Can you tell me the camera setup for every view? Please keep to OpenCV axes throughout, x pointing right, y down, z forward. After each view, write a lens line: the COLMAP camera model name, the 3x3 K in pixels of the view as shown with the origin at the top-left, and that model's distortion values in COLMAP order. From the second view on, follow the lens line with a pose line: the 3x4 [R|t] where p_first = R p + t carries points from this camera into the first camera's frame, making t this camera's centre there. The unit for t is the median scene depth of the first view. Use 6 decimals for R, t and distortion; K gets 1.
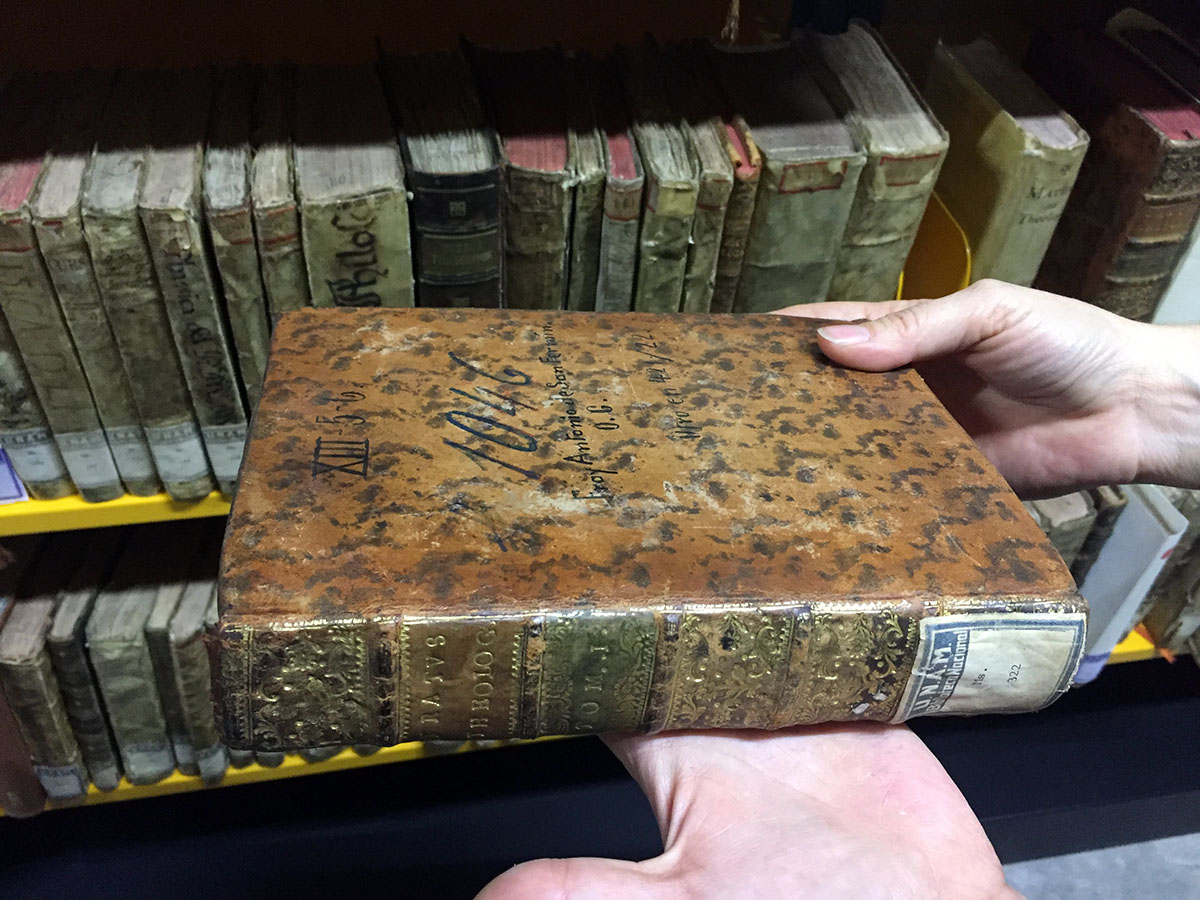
lens RADIAL K [[1020.5, 0, 600.0], [0, 1020.5, 450.0], [0, 0, 1]] dist [0.066434, -0.121355]
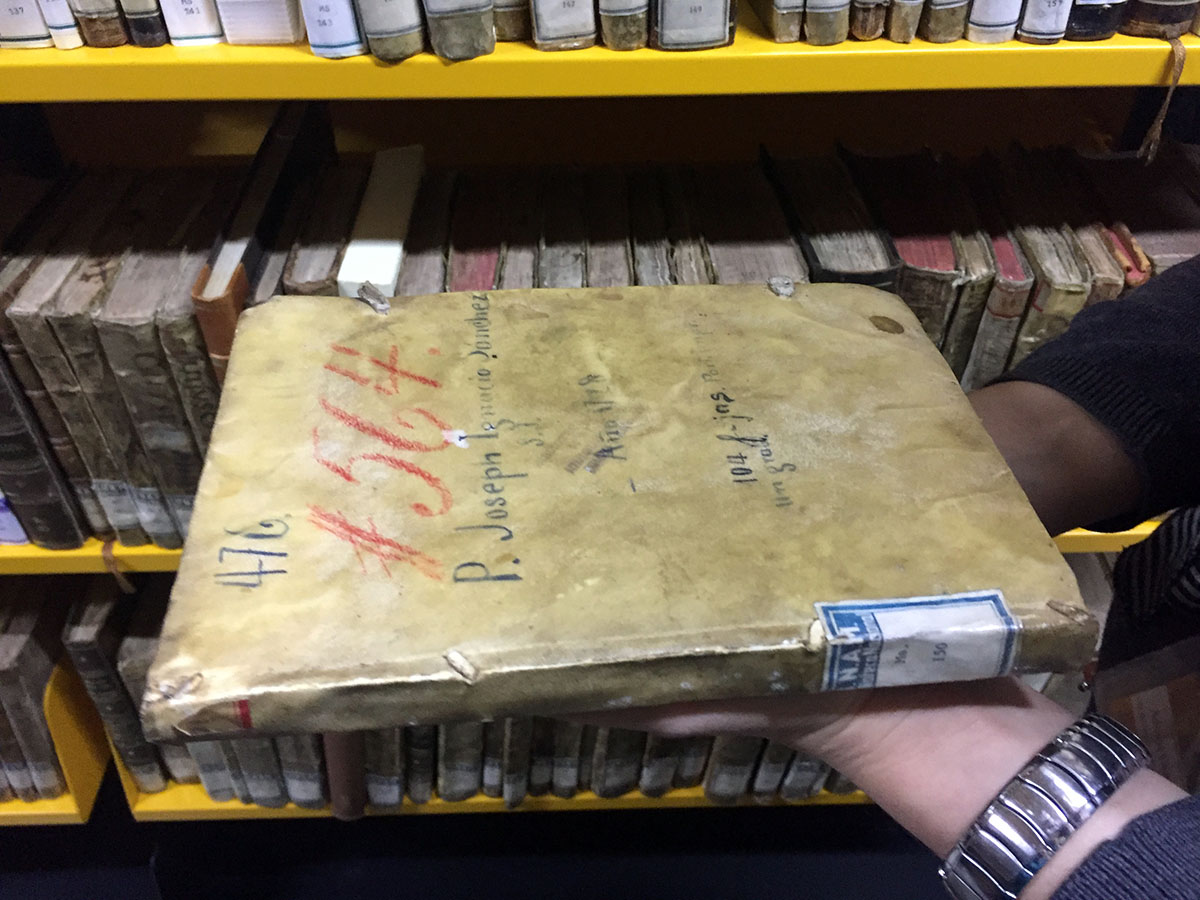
lens RADIAL K [[1020.5, 0, 600.0], [0, 1020.5, 450.0], [0, 0, 1]] dist [0.066434, -0.121355]
pose [[0.984873, 0.059907, -0.162593, -0.212234], [-0.068645, 0.996454, -0.048660, -0.005907], [0.159102, 0.059085, 0.985493, -0.112614]]
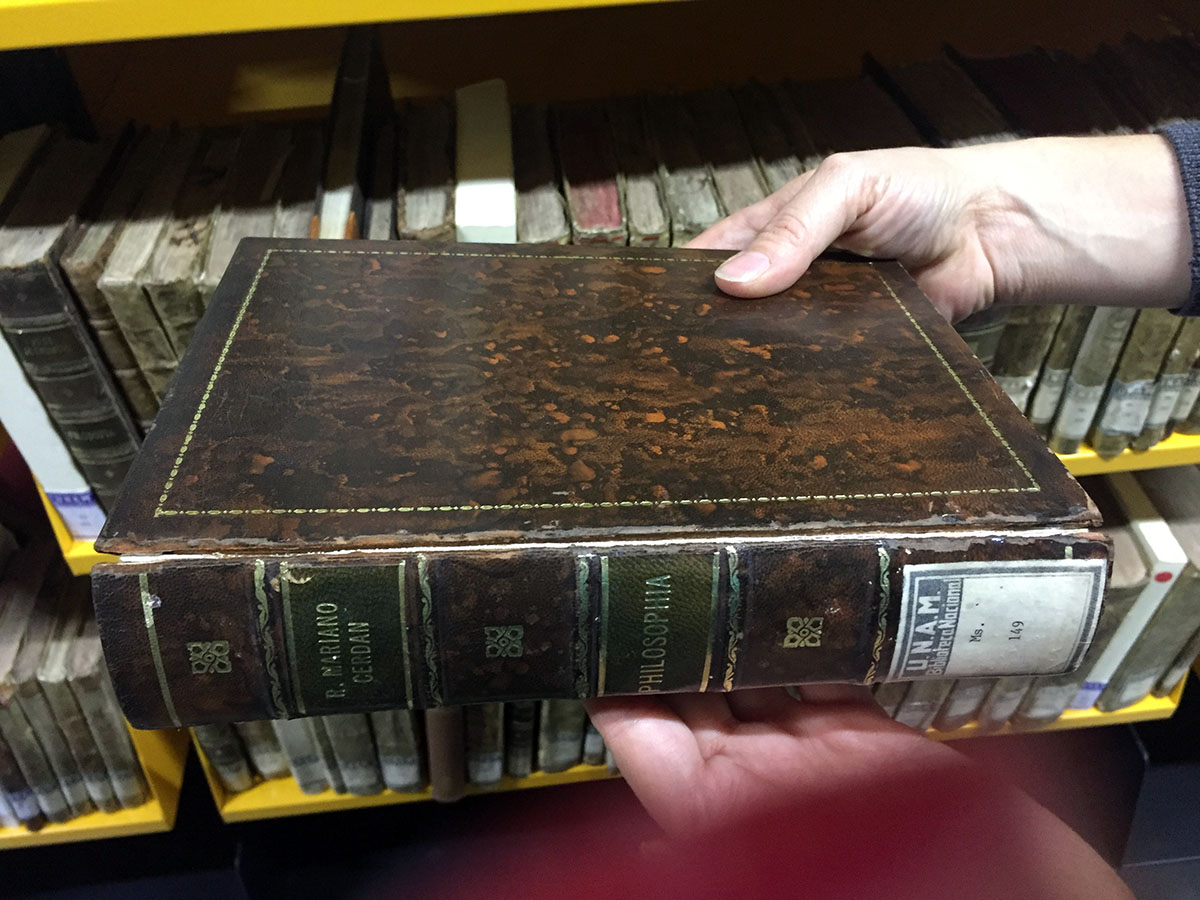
lens RADIAL K [[1044.5, 0, 616.5], [0, 1044.5, 456.6], [0, 0, 1]] dist [0.052992, -0.108576]
pose [[0.992234, -0.009770, -0.124001, -0.385243], [0.008834, 0.999928, -0.008097, 0.017126], [0.124072, 0.006939, 0.992249, -0.093849]]
